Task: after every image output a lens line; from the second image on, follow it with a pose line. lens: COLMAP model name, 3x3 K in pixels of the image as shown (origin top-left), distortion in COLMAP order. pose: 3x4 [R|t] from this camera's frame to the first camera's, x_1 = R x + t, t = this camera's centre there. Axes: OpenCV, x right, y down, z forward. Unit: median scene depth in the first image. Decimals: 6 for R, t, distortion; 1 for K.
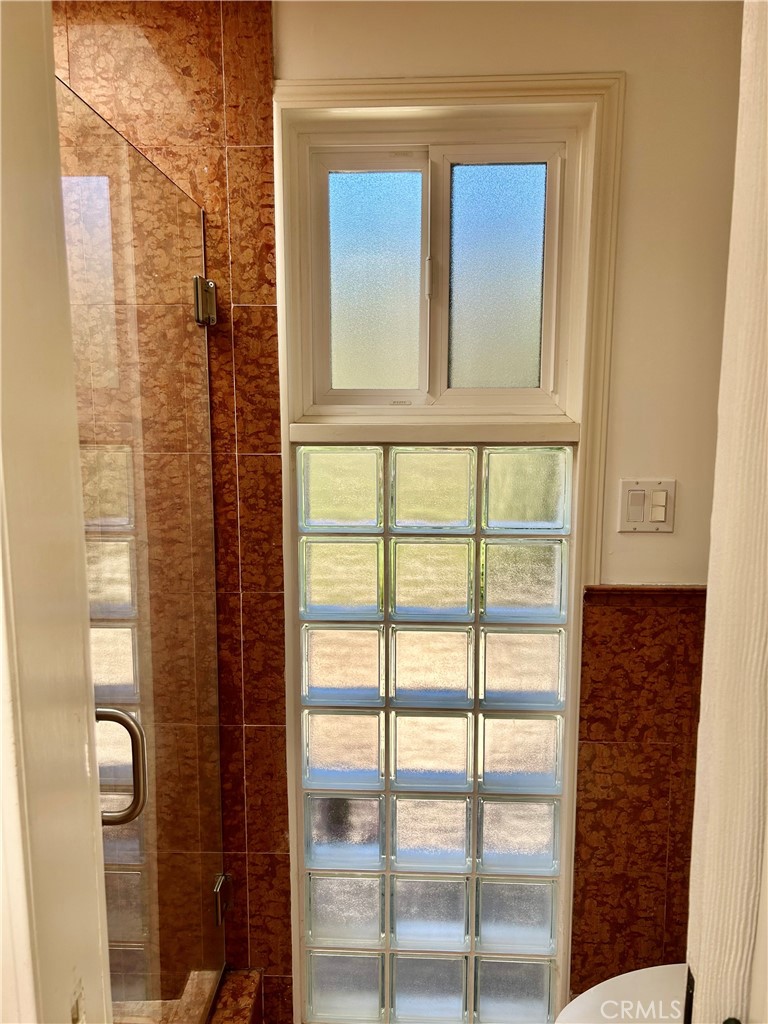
lens RADIAL K [[763.5, 0, 376.9], [0, 763.5, 515.8], [0, 0, 1]] dist [0.045155, -0.045678]
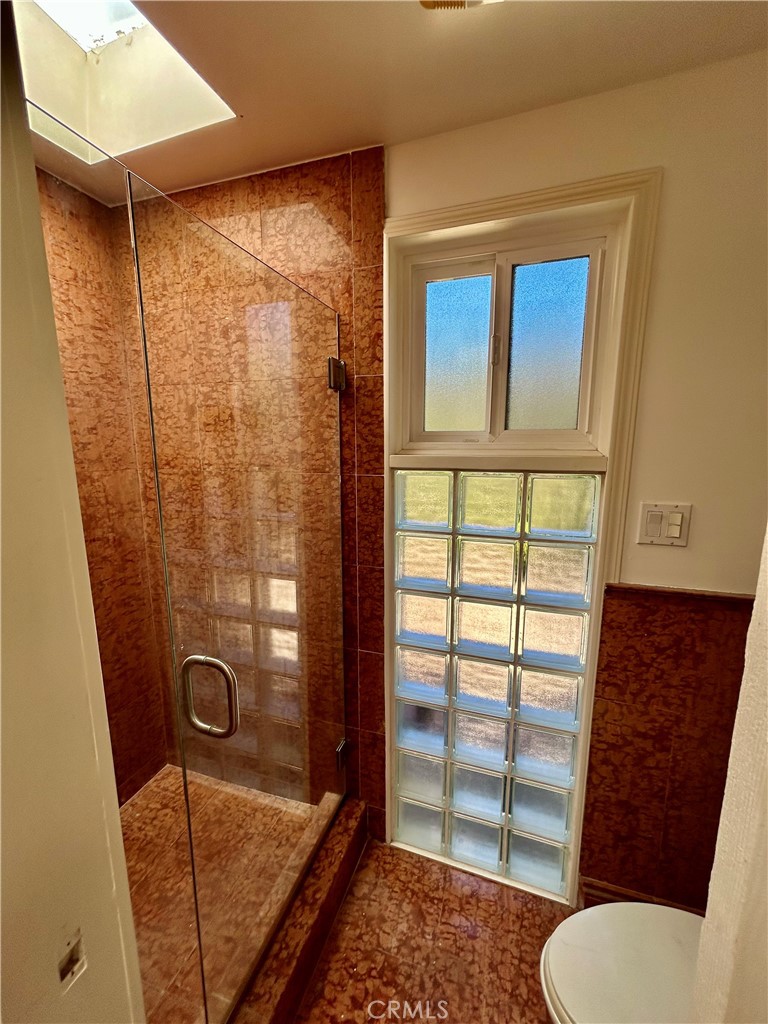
lens RADIAL K [[413.7, 0, 379.5], [0, 413.7, 512.0], [0, 0, 1]] dist [-0.001139, 0.001824]
pose [[0.961737, 0.045376, -0.270190, 0.084286], [-0.039818, 0.998868, 0.026021, -0.030129], [0.271065, -0.014267, 0.962455, 0.218553]]
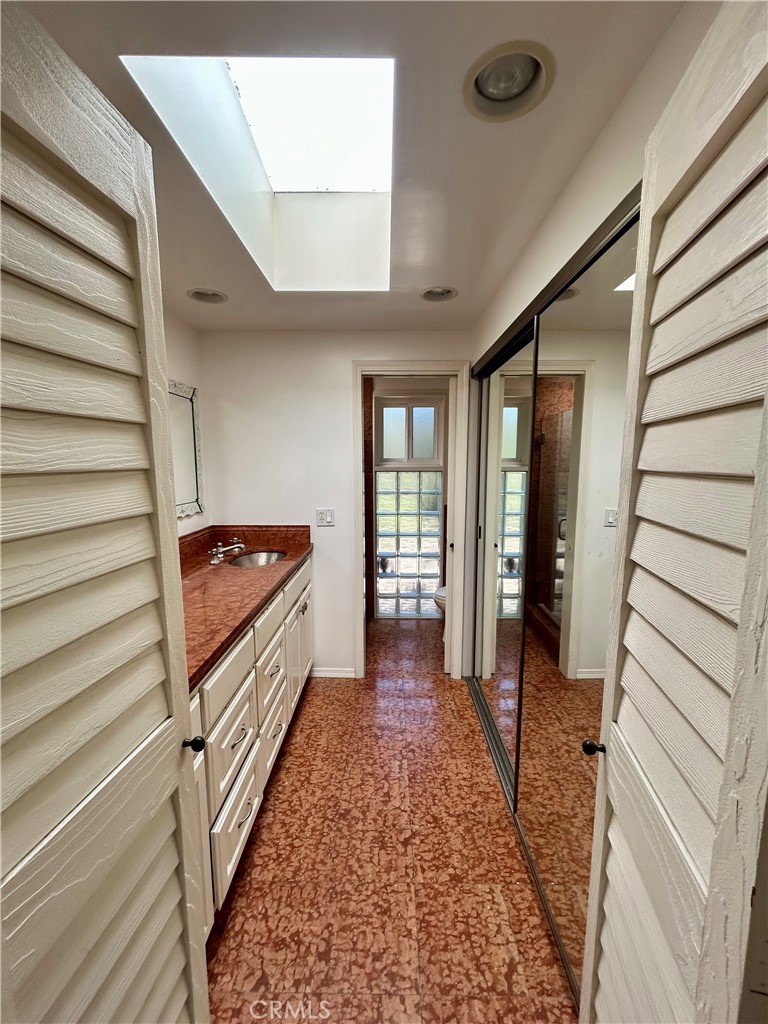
lens RADIAL K [[413.7, 0, 383.4], [0, 413.7, 508.1], [0, 0, 1]] dist [-0.001139, 0.001824]
pose [[0.999817, -0.002610, 0.018931, -0.107715], [0.003454, 0.998994, -0.044712, 0.206248], [-0.018795, 0.044769, 0.998821, -1.246038]]
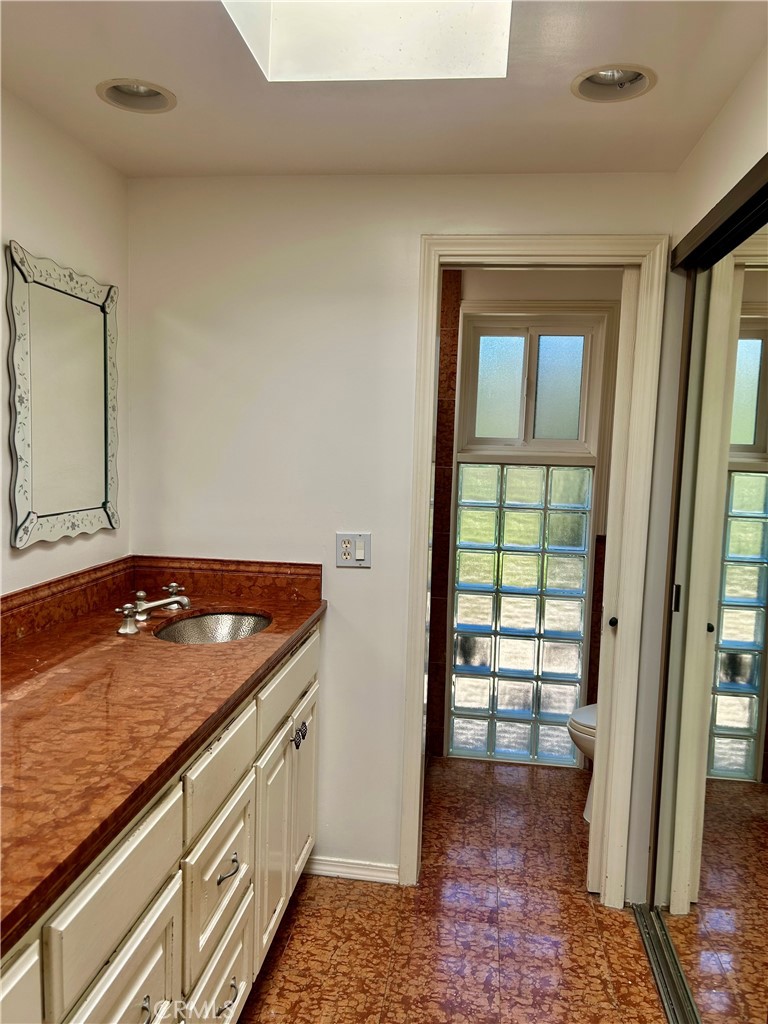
lens RADIAL K [[763.5, 0, 377.5], [0, 763.5, 530.4], [0, 0, 1]] dist [0.045155, -0.045678]
pose [[0.994074, 0.042021, -0.100251, -0.109721], [-0.046662, 0.997923, -0.044405, 0.195178], [0.098177, 0.048820, 0.993971, -1.104427]]
